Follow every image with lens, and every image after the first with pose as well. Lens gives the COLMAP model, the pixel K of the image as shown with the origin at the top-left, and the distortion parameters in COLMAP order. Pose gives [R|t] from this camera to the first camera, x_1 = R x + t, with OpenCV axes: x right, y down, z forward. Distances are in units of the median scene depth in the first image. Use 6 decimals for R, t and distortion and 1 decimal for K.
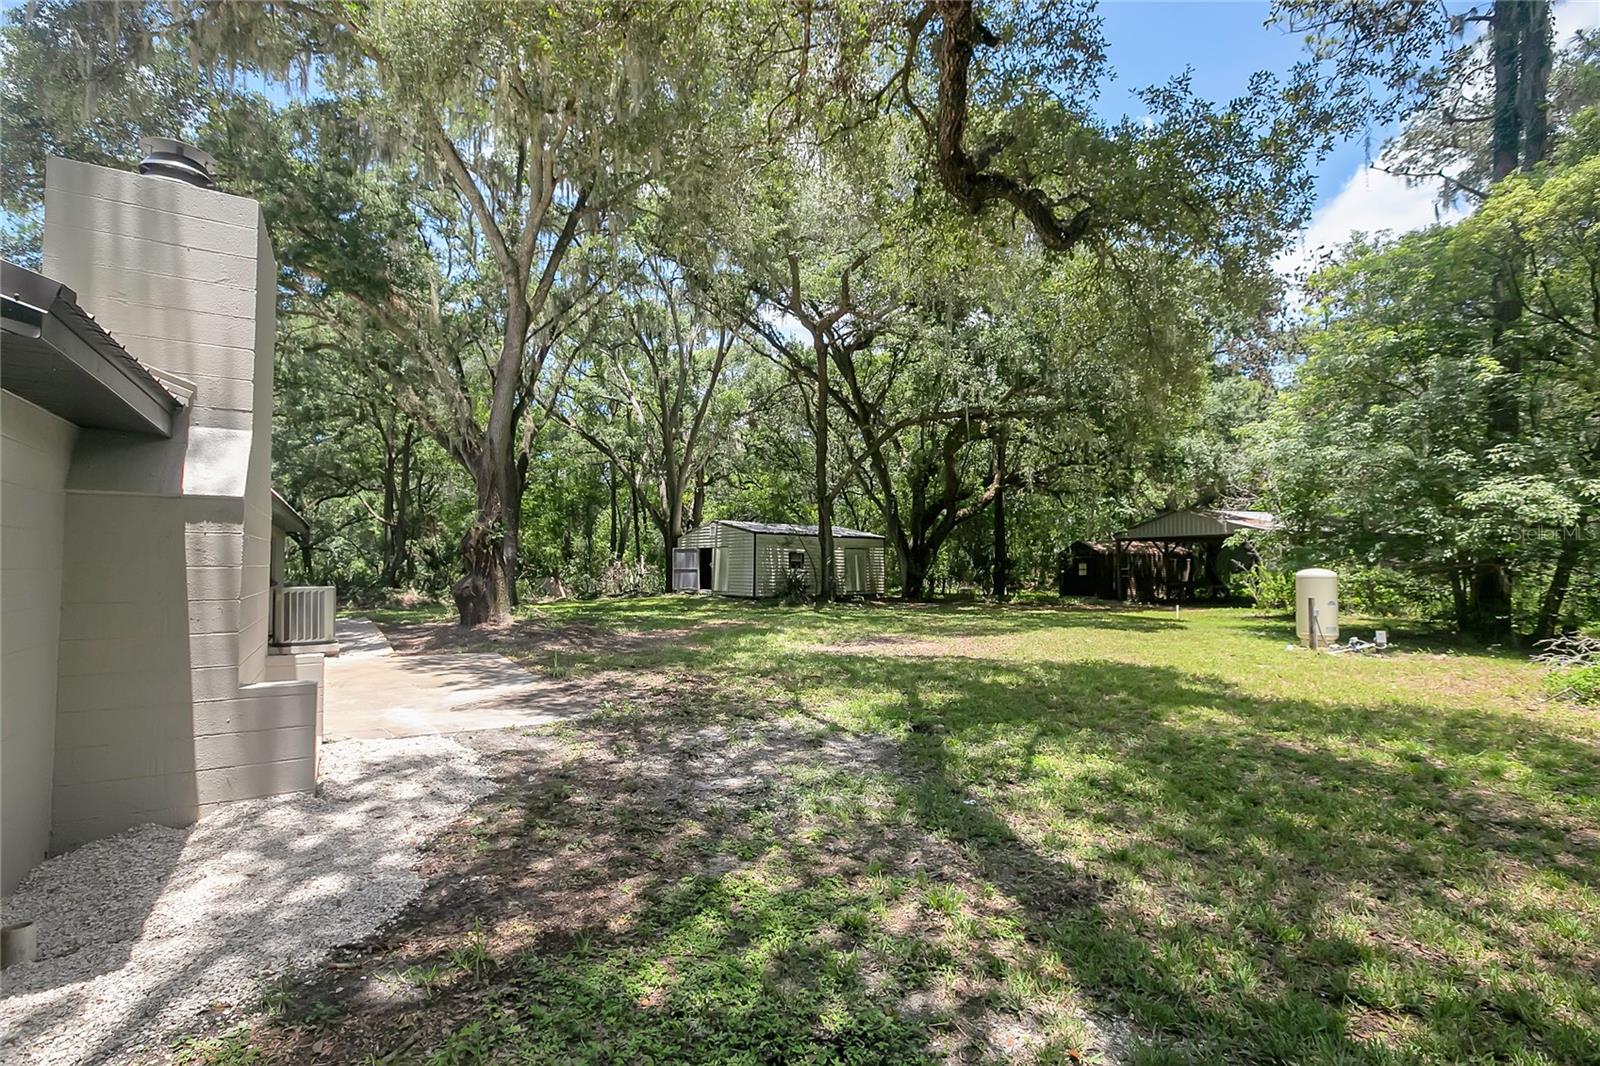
lens RADIAL K [[732.7, 0, 794.6], [0, 732.7, 544.4], [0, 0, 1]] dist [-0.010414, 0.001076]
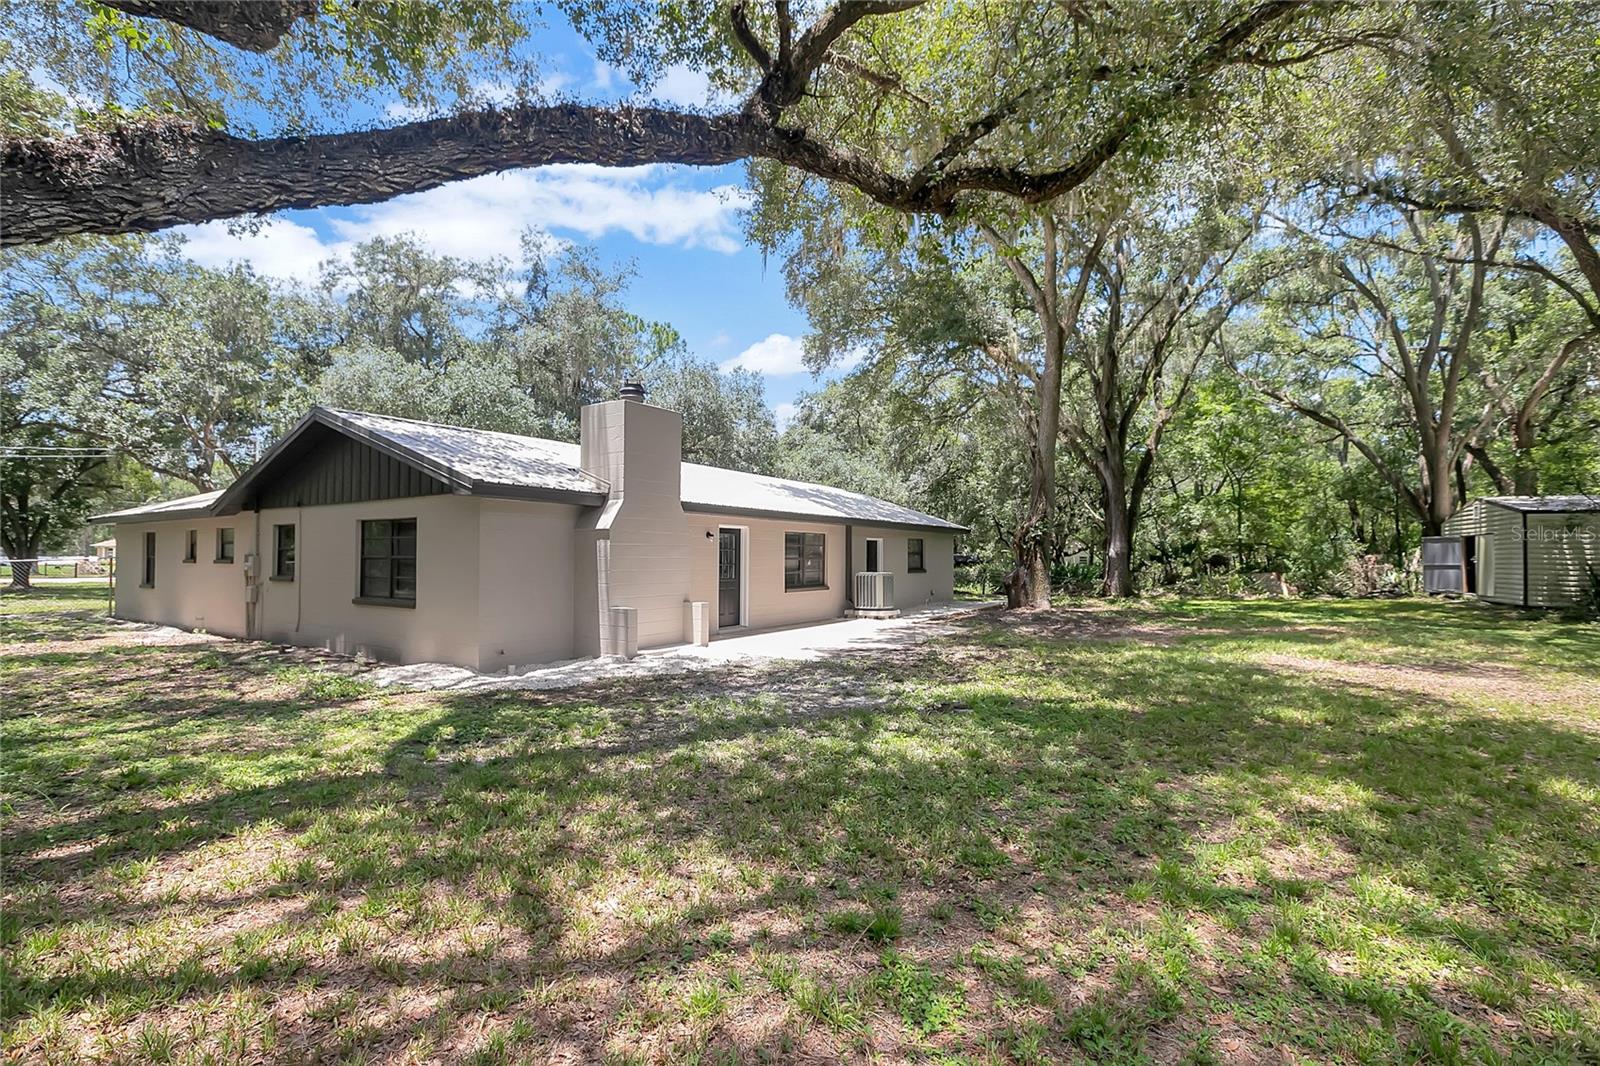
lens RADIAL K [[721.4, 0, 794.5], [0, 721.4, 558.2], [0, 0, 1]] dist [0.002611, 0.000702]
pose [[0.415999, -0.002389, -0.909362, 0.498134], [0.024763, 0.999655, 0.008702, 0.007789], [0.909028, -0.026139, 0.415915, 0.170284]]
